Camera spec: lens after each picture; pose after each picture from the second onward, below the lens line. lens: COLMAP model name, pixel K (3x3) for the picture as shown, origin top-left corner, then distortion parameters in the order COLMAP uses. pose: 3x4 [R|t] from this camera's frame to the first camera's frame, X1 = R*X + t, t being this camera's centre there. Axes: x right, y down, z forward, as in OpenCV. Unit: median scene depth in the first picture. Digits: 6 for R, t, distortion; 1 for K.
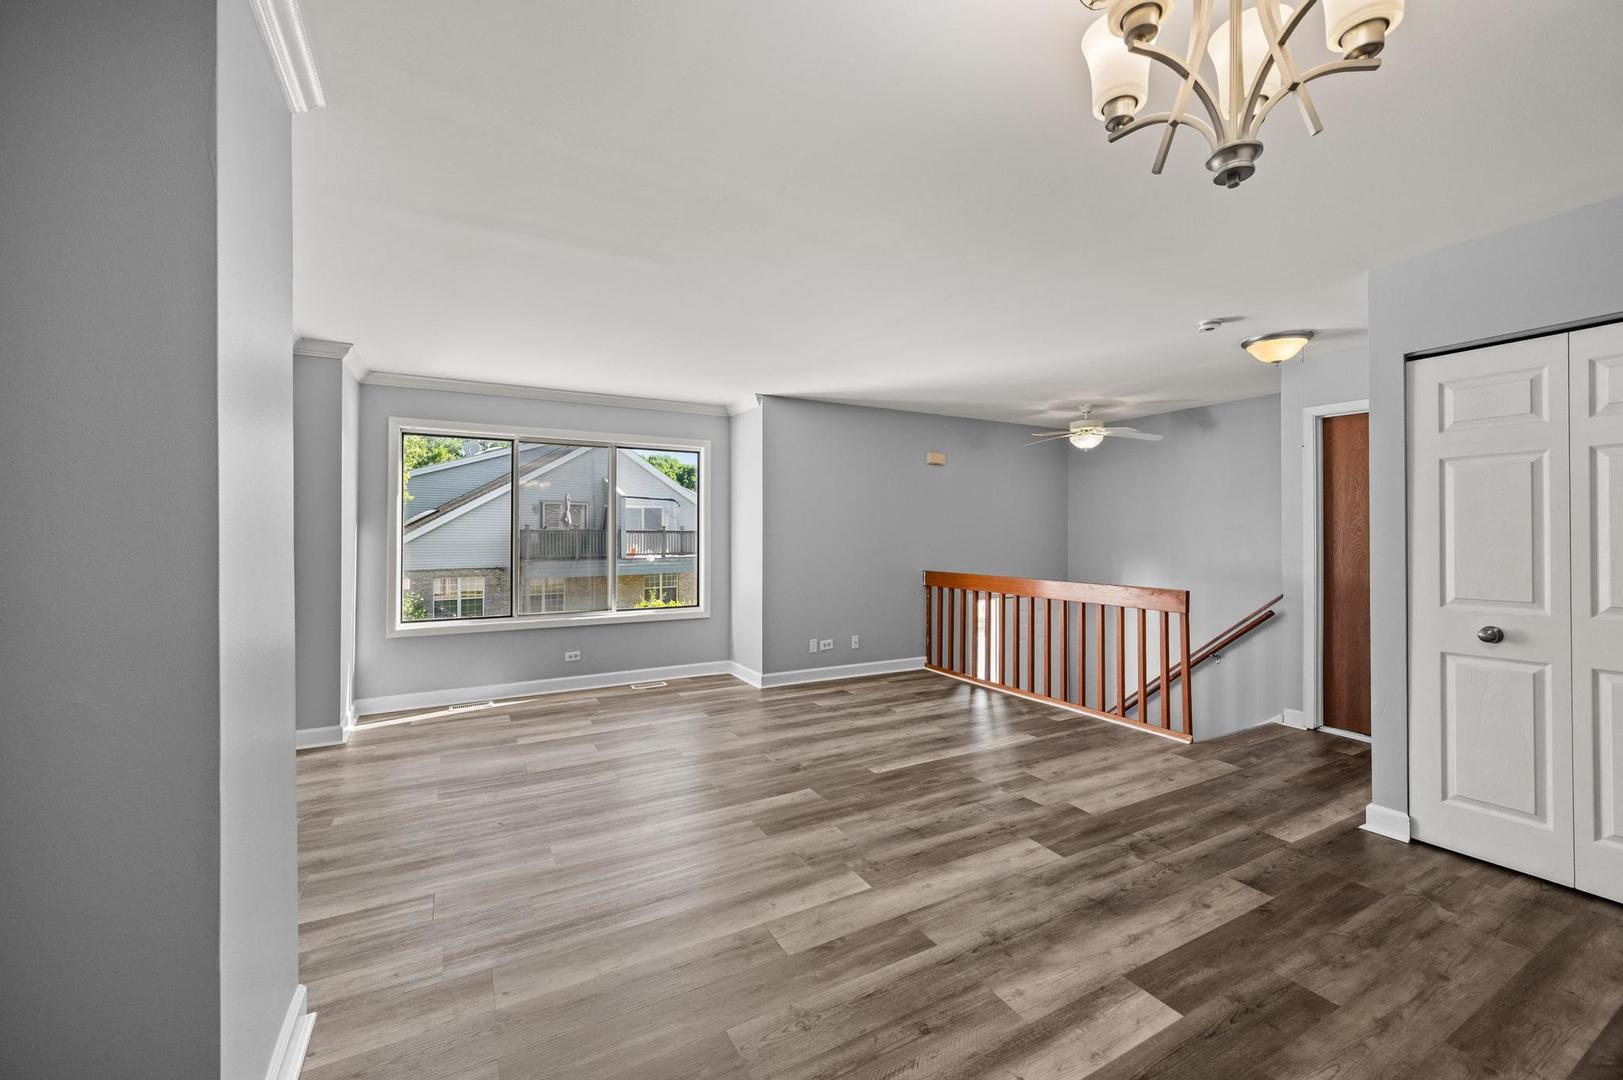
lens RADIAL K [[643.9, 0, 808.7], [0, 643.9, 531.0], [0, 0, 1]] dist [-0.004117, 0.000933]
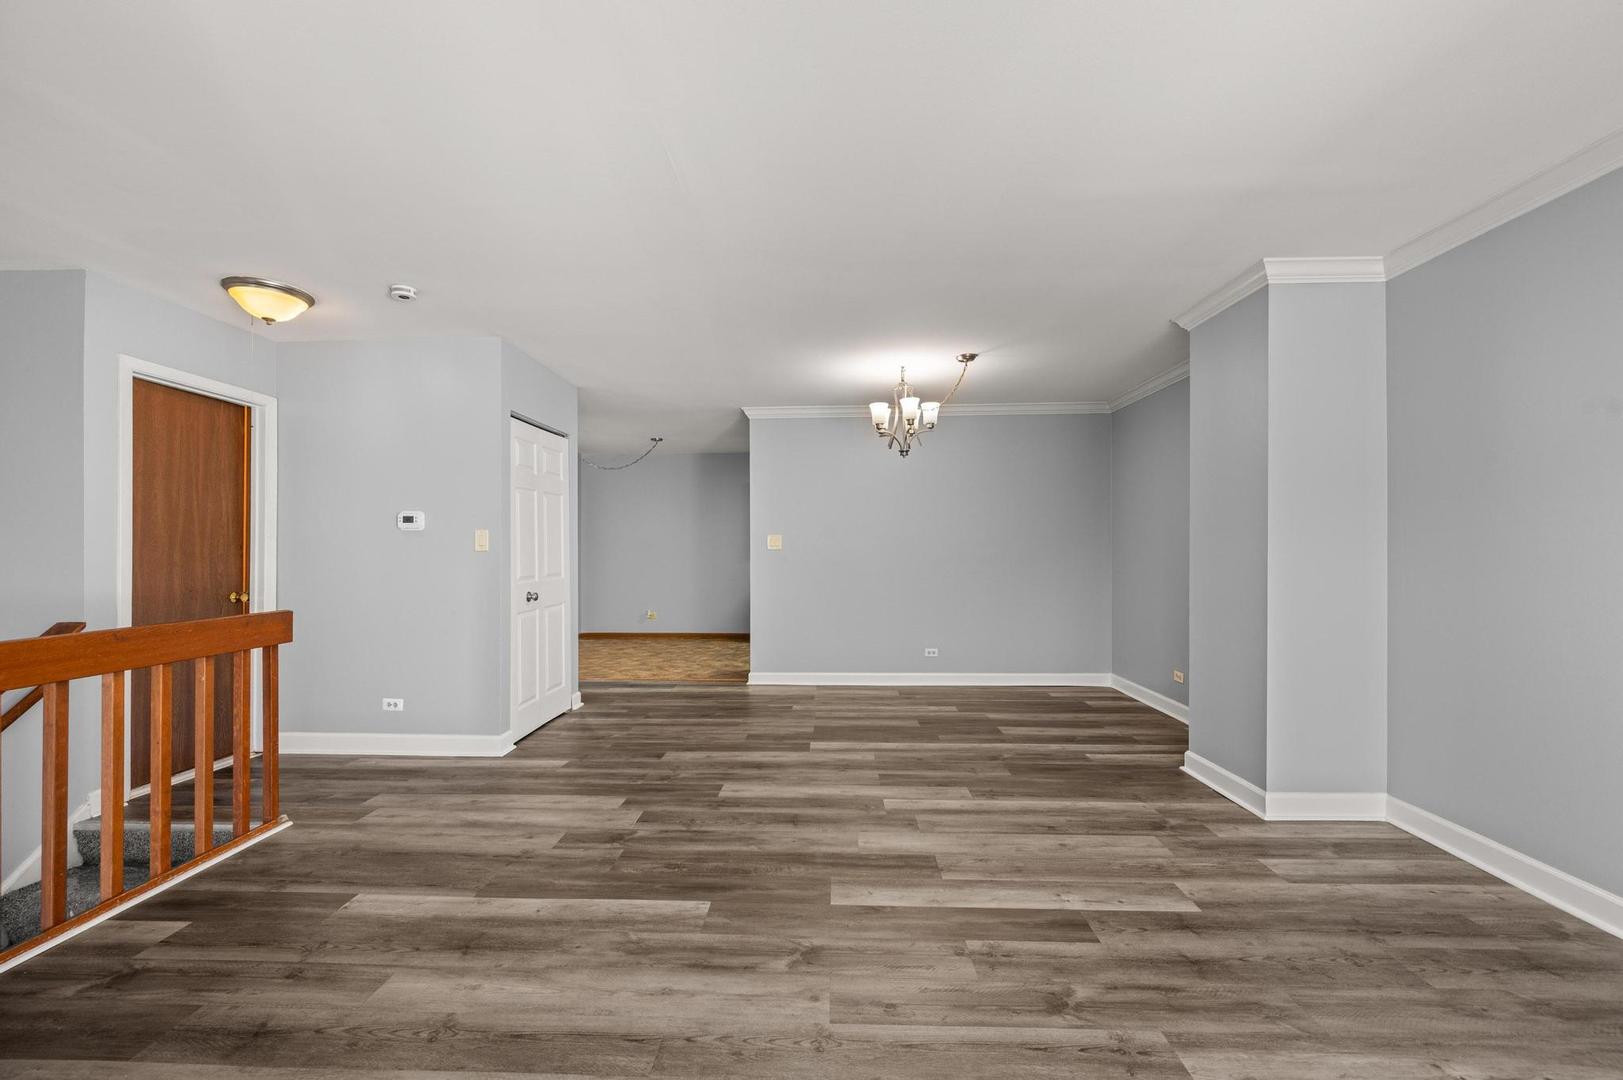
lens RADIAL K [[643.9, 0, 807.9], [0, 643.9, 543.8], [0, 0, 1]] dist [-0.004117, 0.000933]
pose [[-0.858862, 0.007016, 0.512159, -0.265378], [-0.001453, 0.999869, -0.016134, 0.031217], [-0.512205, -0.014601, -0.858739, 1.312240]]
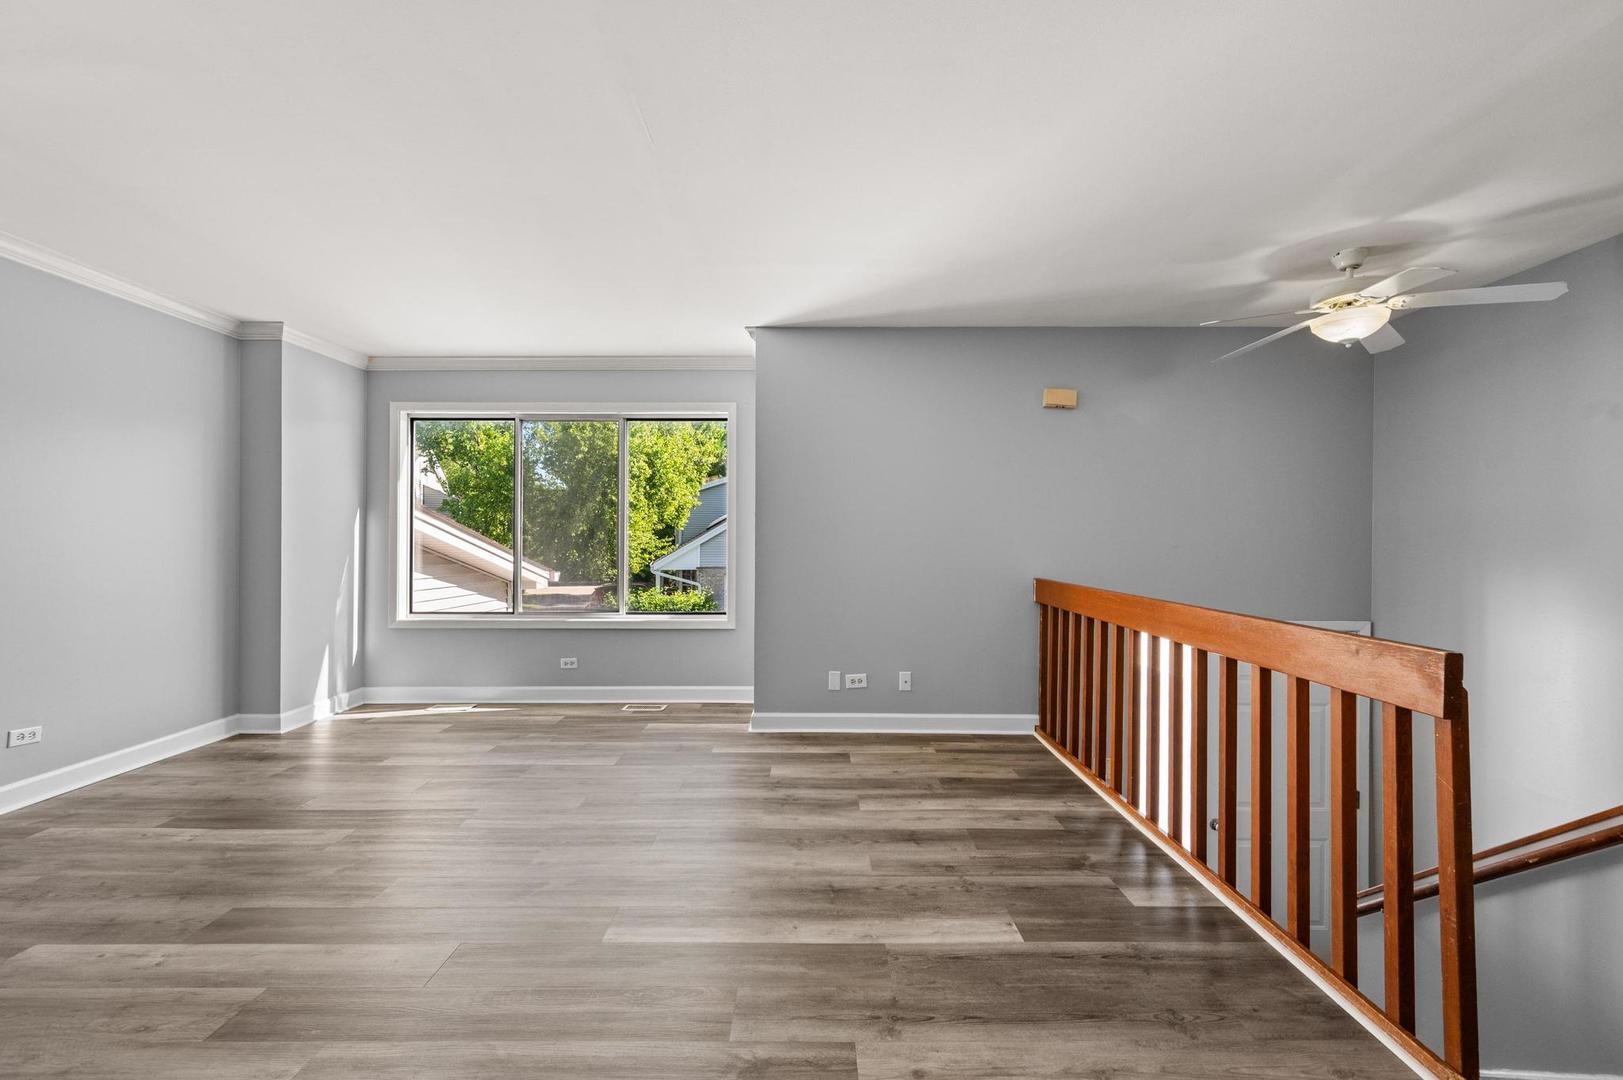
lens RADIAL K [[643.9, 0, 808.3], [0, 643.9, 538.7], [0, 0, 1]] dist [-0.004117, 0.000933]
pose [[0.875314, 0.000925, -0.483555, 0.451852], [0.001193, 0.999991, 0.004073, 0.032179], [0.483554, -0.004142, 0.875305, 0.538089]]
